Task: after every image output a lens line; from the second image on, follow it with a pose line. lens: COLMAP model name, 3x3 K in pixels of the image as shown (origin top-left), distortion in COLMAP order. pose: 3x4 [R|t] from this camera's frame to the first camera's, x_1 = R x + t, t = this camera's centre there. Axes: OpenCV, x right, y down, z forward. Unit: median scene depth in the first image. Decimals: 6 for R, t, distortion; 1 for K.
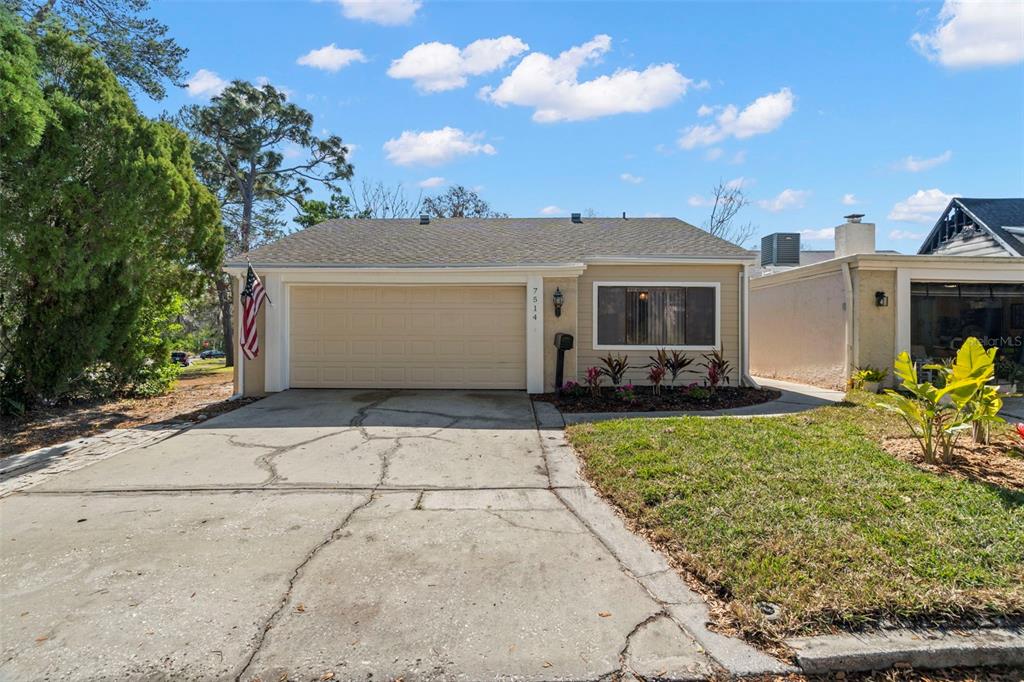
lens RADIAL K [[461.0, 0, 531.5], [0, 461.0, 336.1], [0, 0, 1]] dist [-0.000552, 0.000453]
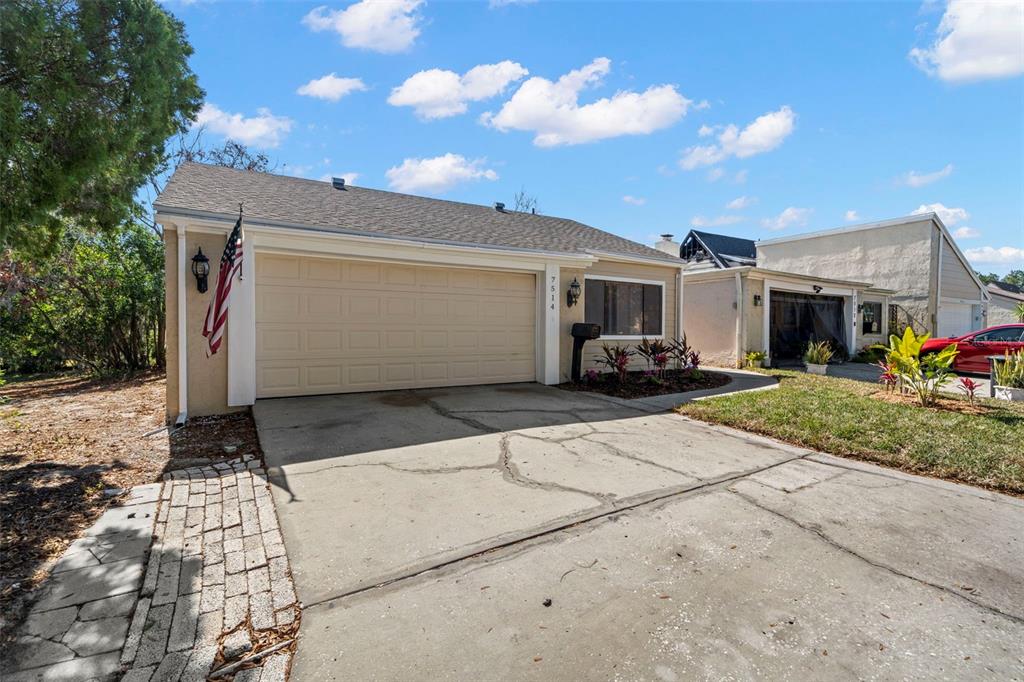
lens RADIAL K [[461.0, 0, 515.9], [0, 461.0, 338.6], [0, 0, 1]] dist [-0.000552, 0.000453]
pose [[0.851466, -0.008763, 0.524336, -0.554259], [0.000424, 0.999872, 0.016021, 0.010613], [-0.524409, -0.013419, 0.851361, 0.200540]]
